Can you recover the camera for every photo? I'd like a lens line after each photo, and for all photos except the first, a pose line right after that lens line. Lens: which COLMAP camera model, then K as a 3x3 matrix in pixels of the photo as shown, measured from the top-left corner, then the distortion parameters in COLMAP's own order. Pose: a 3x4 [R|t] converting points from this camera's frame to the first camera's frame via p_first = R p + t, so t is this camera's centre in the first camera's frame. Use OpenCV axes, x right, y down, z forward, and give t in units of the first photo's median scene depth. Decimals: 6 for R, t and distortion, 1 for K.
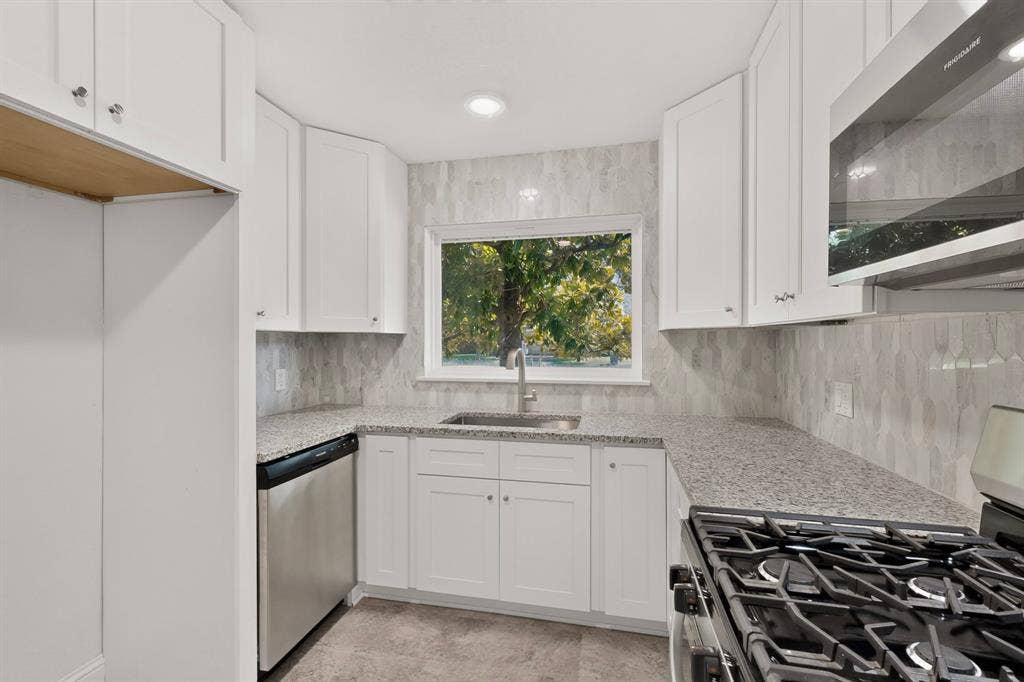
lens RADIAL K [[445.6, 0, 512.0], [0, 445.6, 341.0], [0, 0, 1]] dist [0.001043, 0.000335]
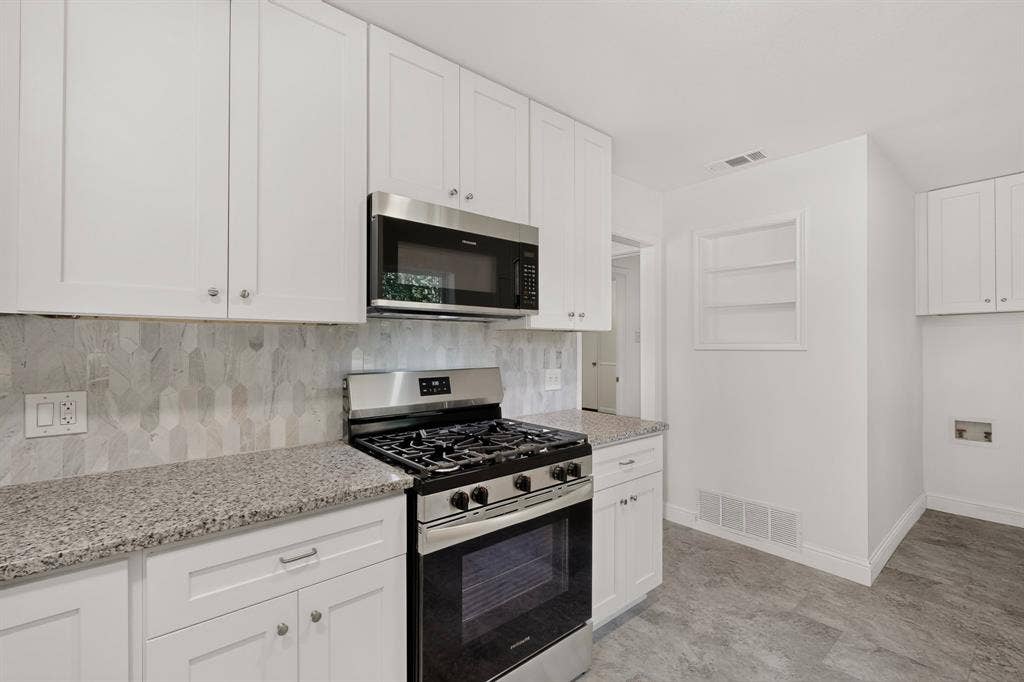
lens RADIAL K [[445.6, 0, 512.0], [0, 445.6, 341.0], [0, 0, 1]] dist [0.001043, 0.000335]
pose [[-0.797225, 0.002331, 0.603677, -0.244007], [-0.001011, 0.999986, -0.005197, 0.004201], [-0.603681, -0.004754, -0.797212, 0.788709]]
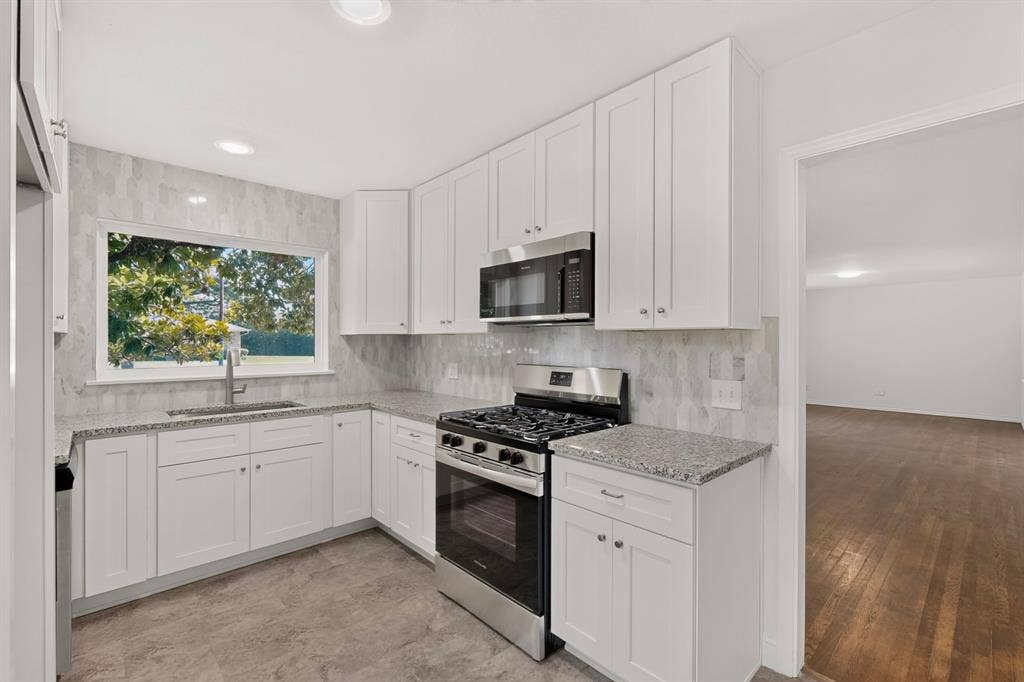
lens RADIAL K [[445.6, 0, 512.0], [0, 445.6, 341.0], [0, 0, 1]] dist [0.001043, 0.000335]
pose [[0.563225, 0.003493, 0.826296, -0.550550], [-0.002103, 0.999994, -0.002793, -0.001252], [-0.826301, -0.000164, 0.563229, -0.260626]]
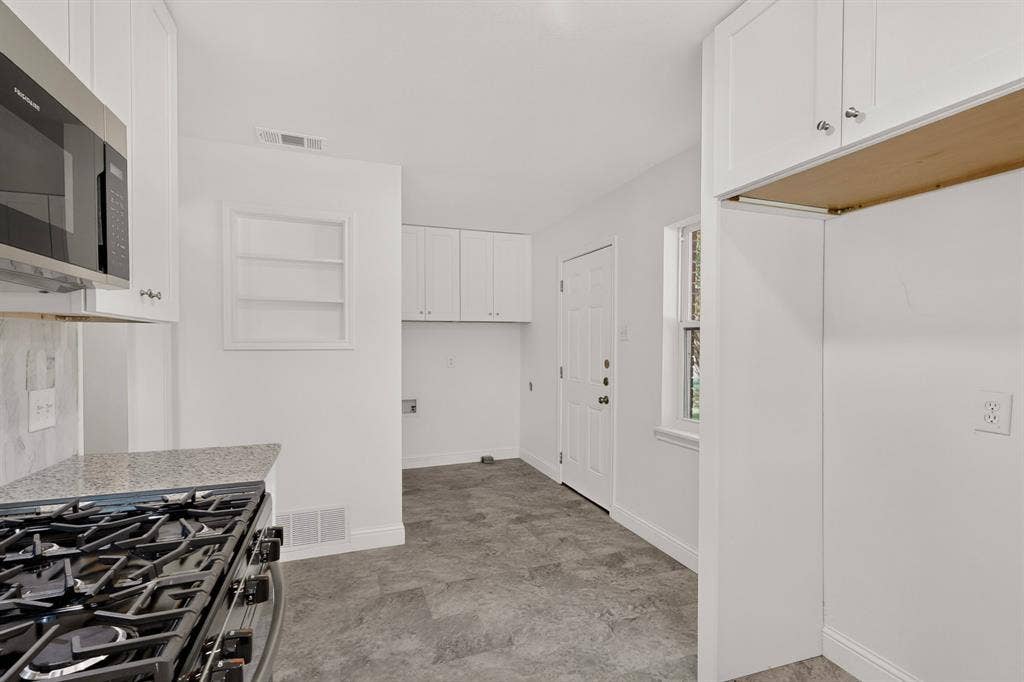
lens RADIAL K [[456.3, 0, 507.2], [0, 456.3, 351.5], [0, 0, 1]] dist [-0.000617, 0.000156]
pose [[-0.843649, 0.007239, -0.536847, 0.133972], [-0.002807, 0.999836, 0.017894, 0.004240], [0.536888, 0.016603, -0.843490, 0.691864]]
